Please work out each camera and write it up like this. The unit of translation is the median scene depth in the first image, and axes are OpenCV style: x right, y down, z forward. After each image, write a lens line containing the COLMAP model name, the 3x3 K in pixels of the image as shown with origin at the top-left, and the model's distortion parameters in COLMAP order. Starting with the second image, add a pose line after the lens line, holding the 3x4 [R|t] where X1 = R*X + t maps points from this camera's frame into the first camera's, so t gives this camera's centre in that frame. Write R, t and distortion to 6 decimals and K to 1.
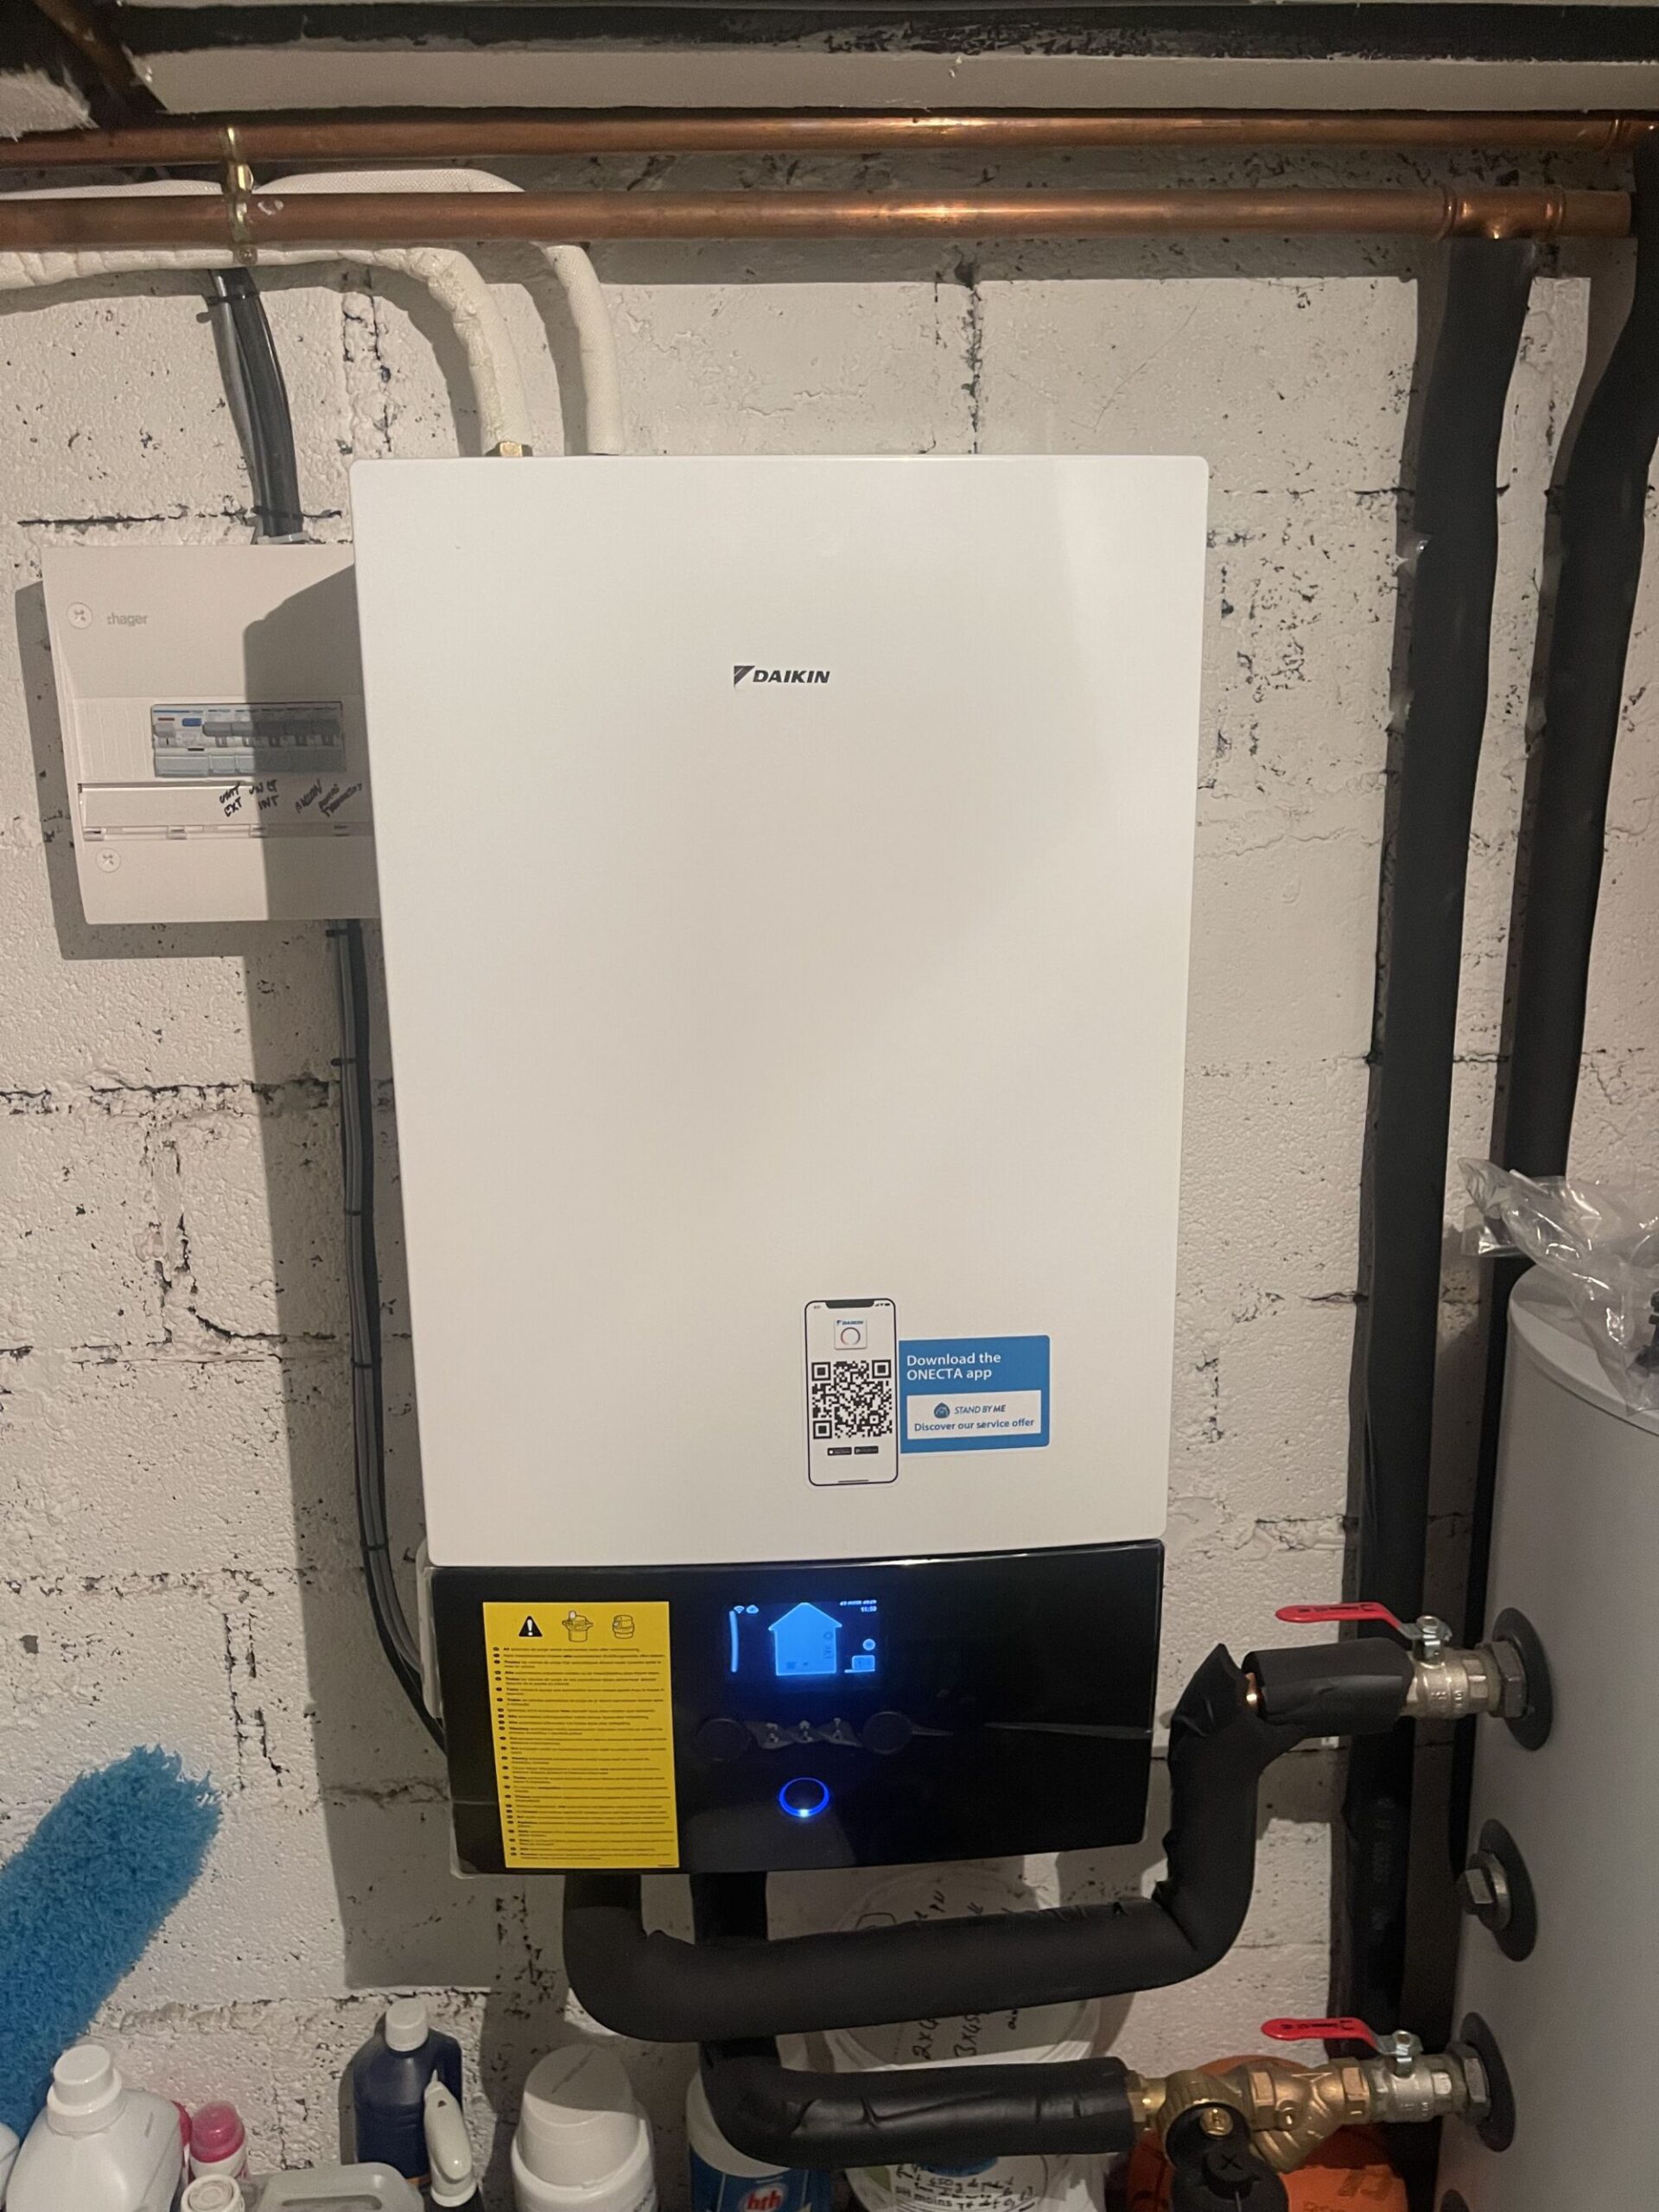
lens RADIAL K [[1699.9, 0, 818.6], [0, 1699.9, 1116.2], [0, 0, 1]] dist [0.068564, -0.102998]
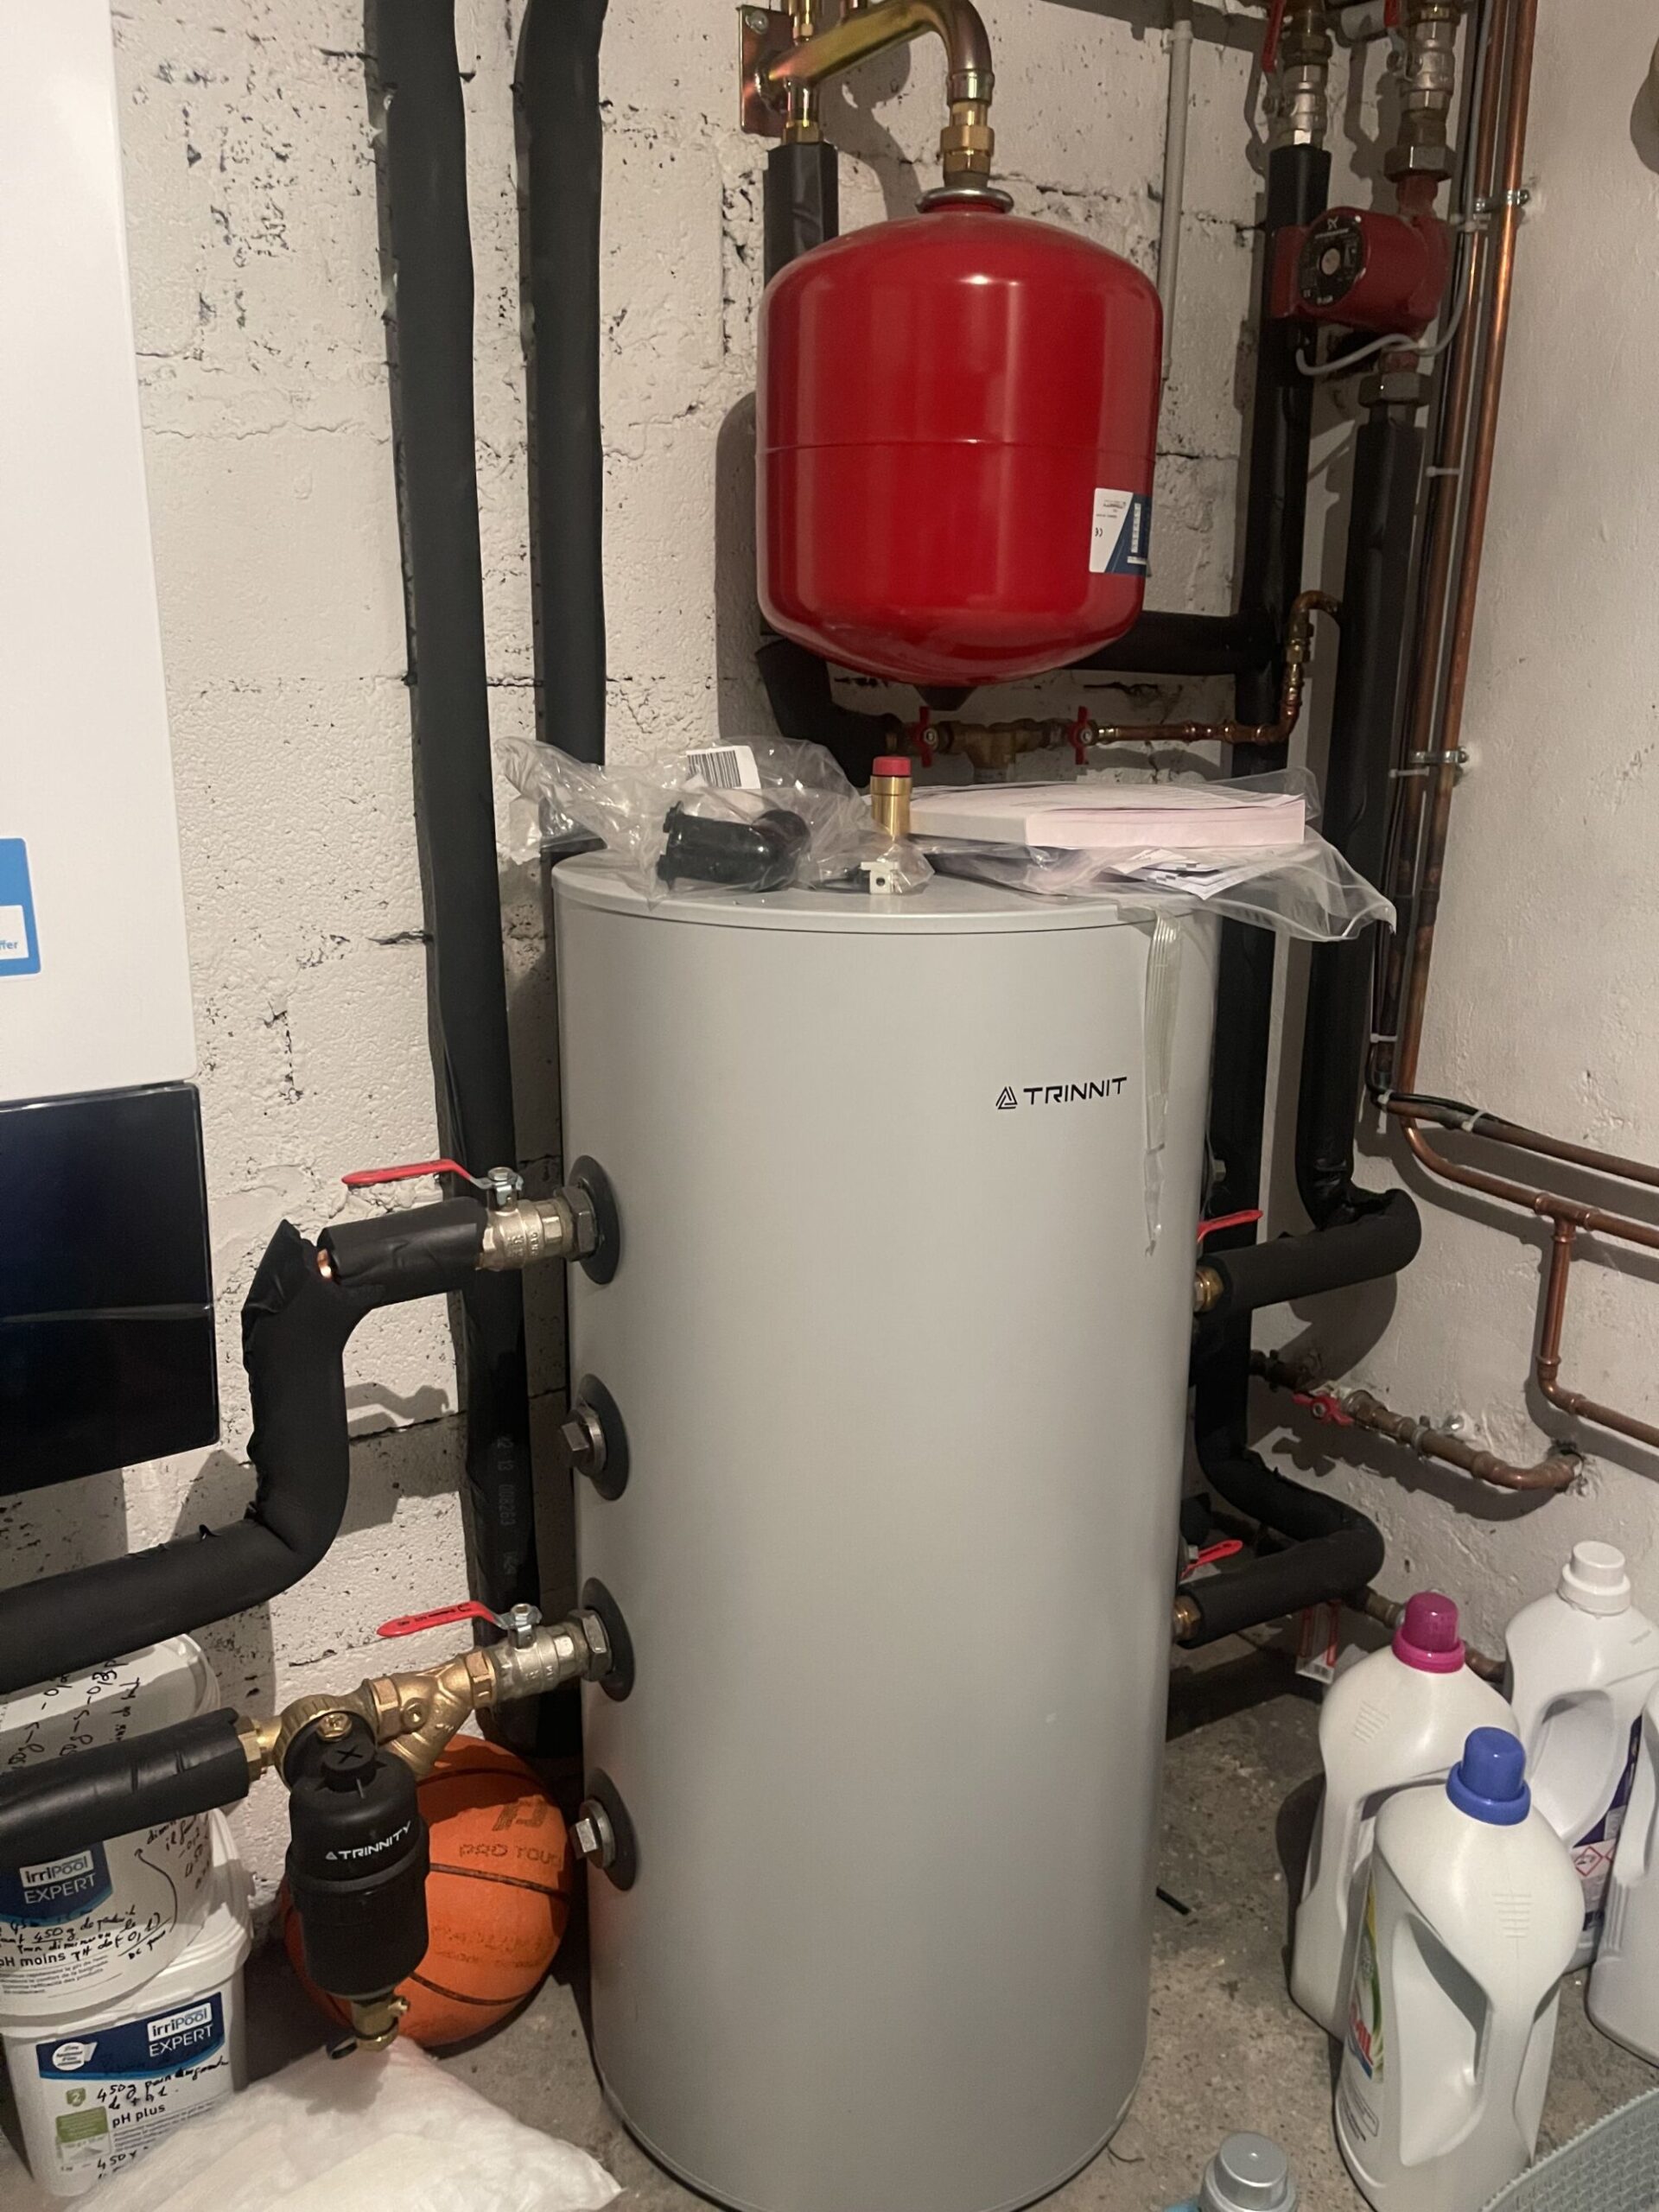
lens RADIAL K [[1699.9, 0, 842.5], [0, 1699.9, 1119.8], [0, 0, 1]] dist [0.068564, -0.102998]
pose [[0.876406, -0.100628, 0.470942, 0.060220], [0.091003, 0.994912, 0.043234, 0.219721], [-0.472896, 0.004967, 0.881104, 0.026479]]
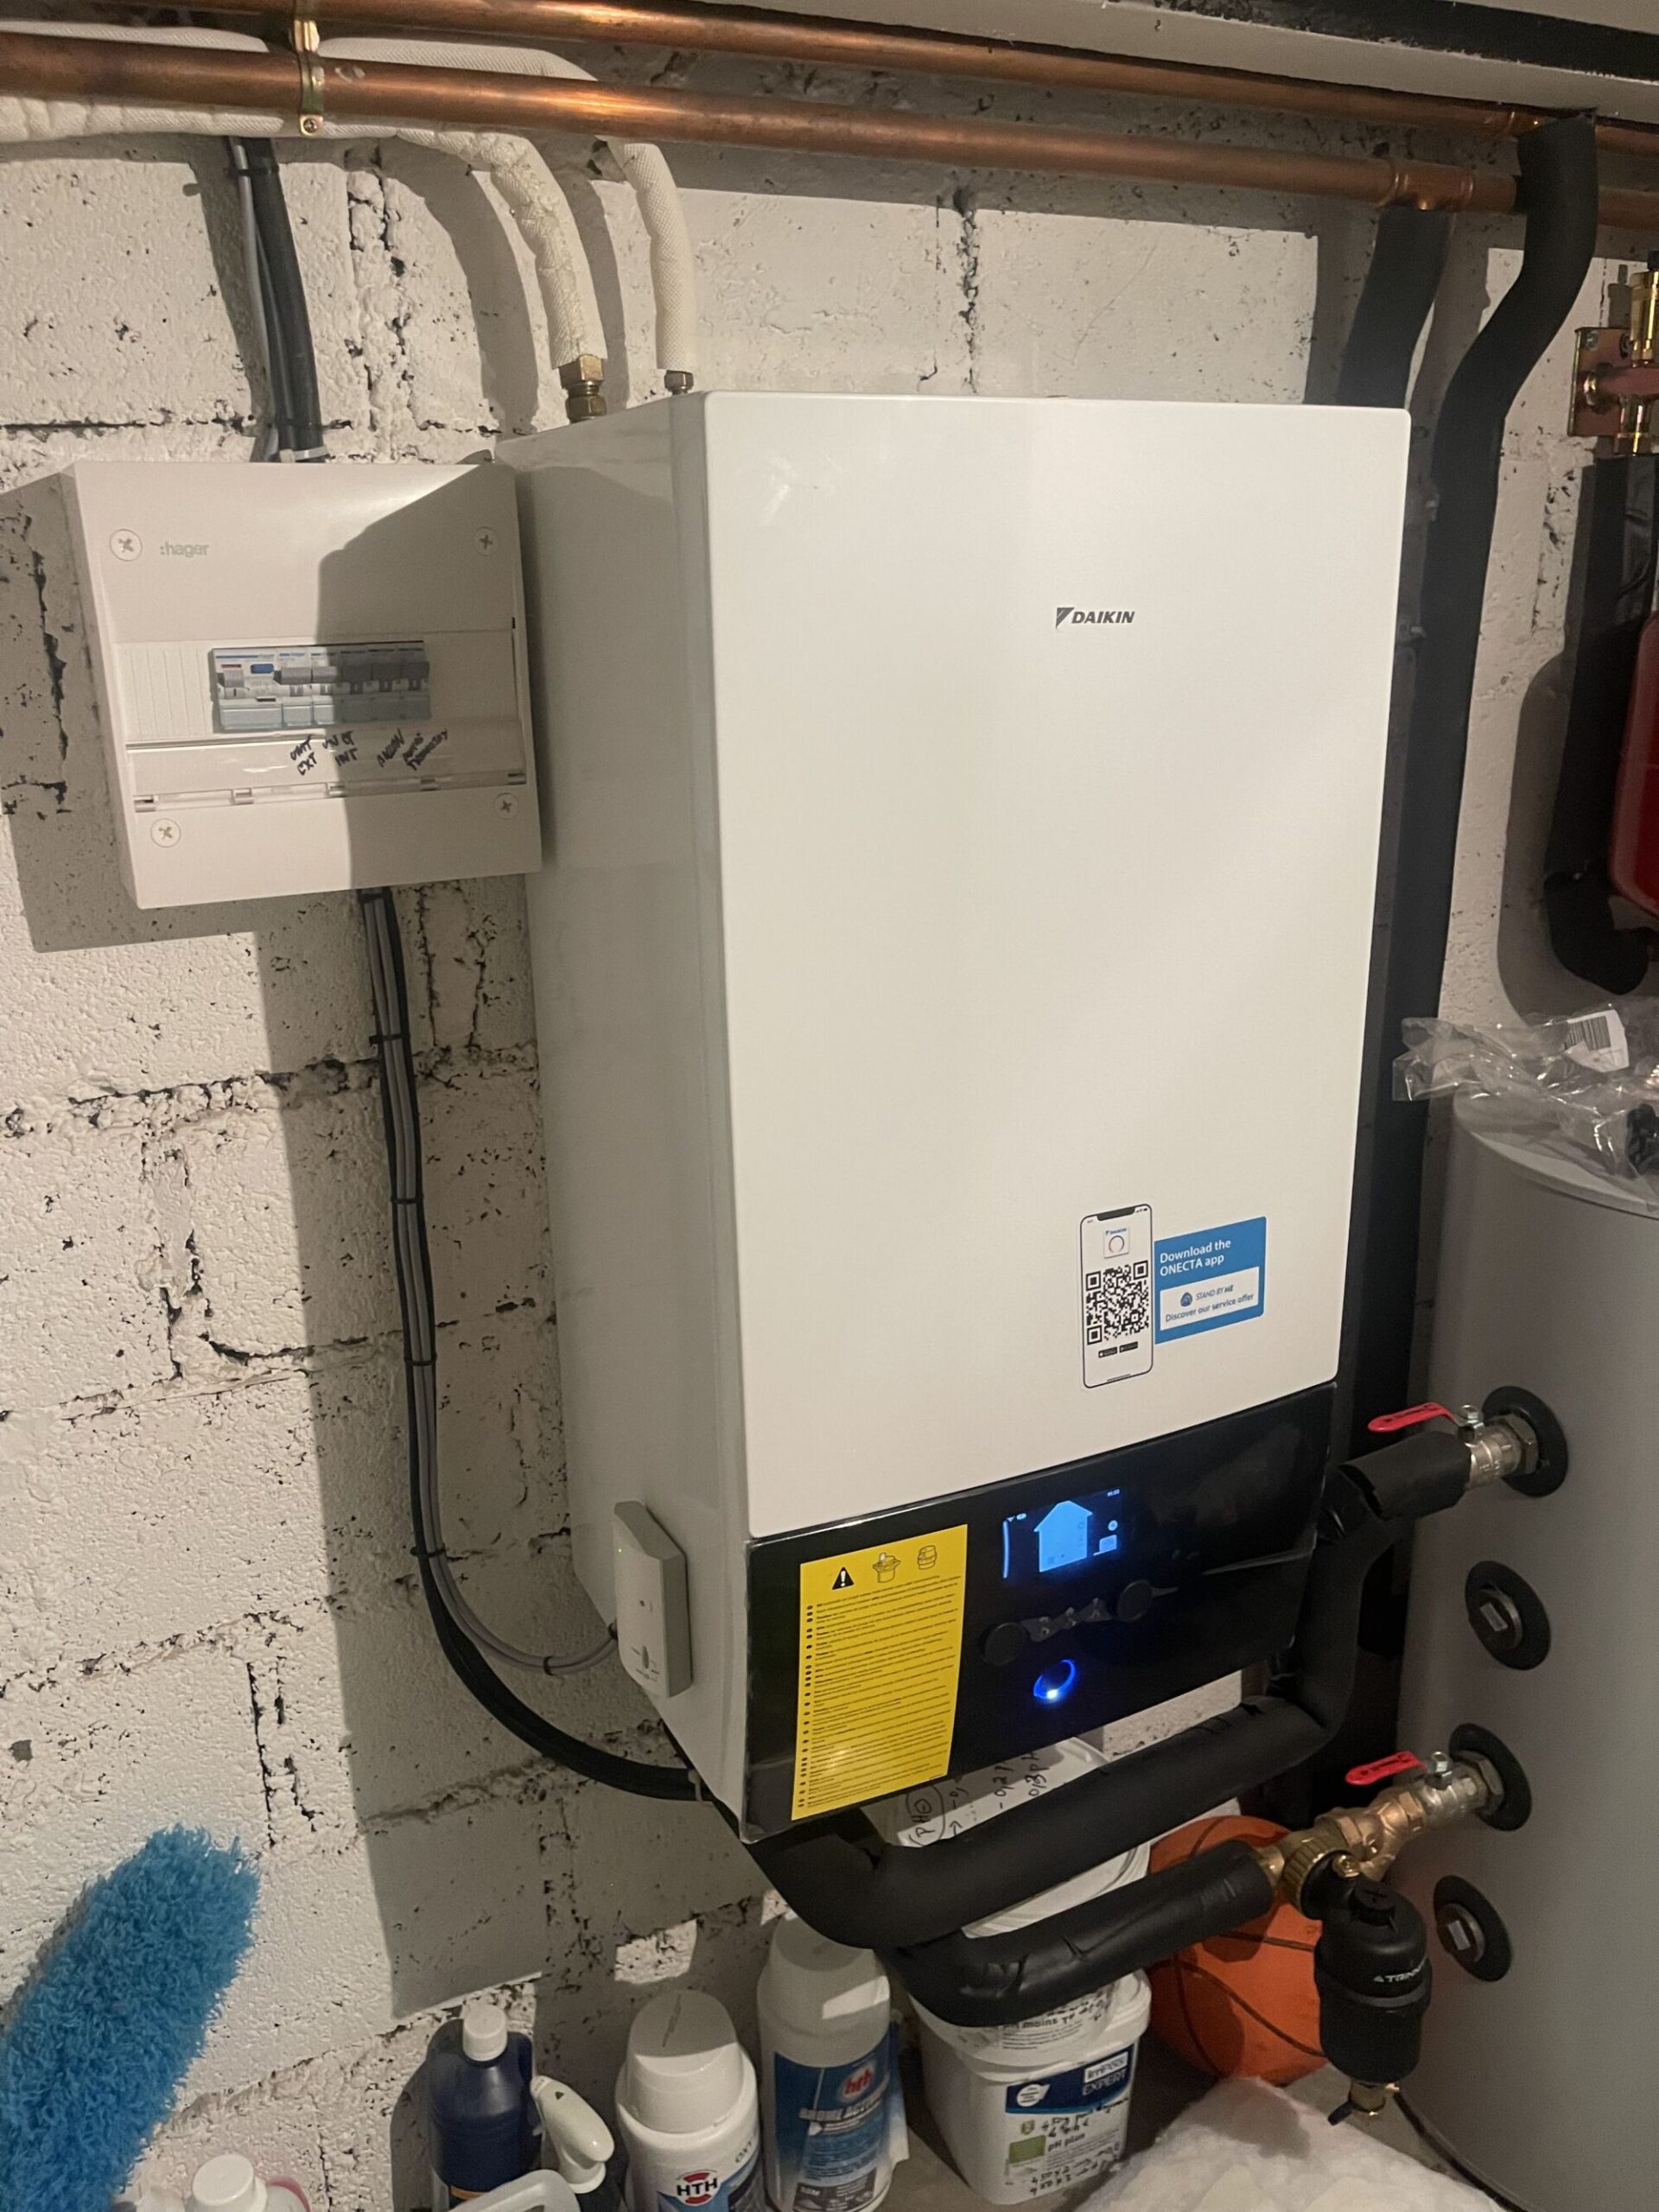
lens RADIAL K [[1699.9, 0, 833.0], [0, 1699.9, 1109.6], [0, 0, 1]] dist [0.068564, -0.102998]
pose [[0.919063, -0.121992, 0.374754, -0.428336], [0.099985, 0.991951, 0.077697, -0.043526], [-0.381216, -0.033938, 0.923863, 0.071343]]
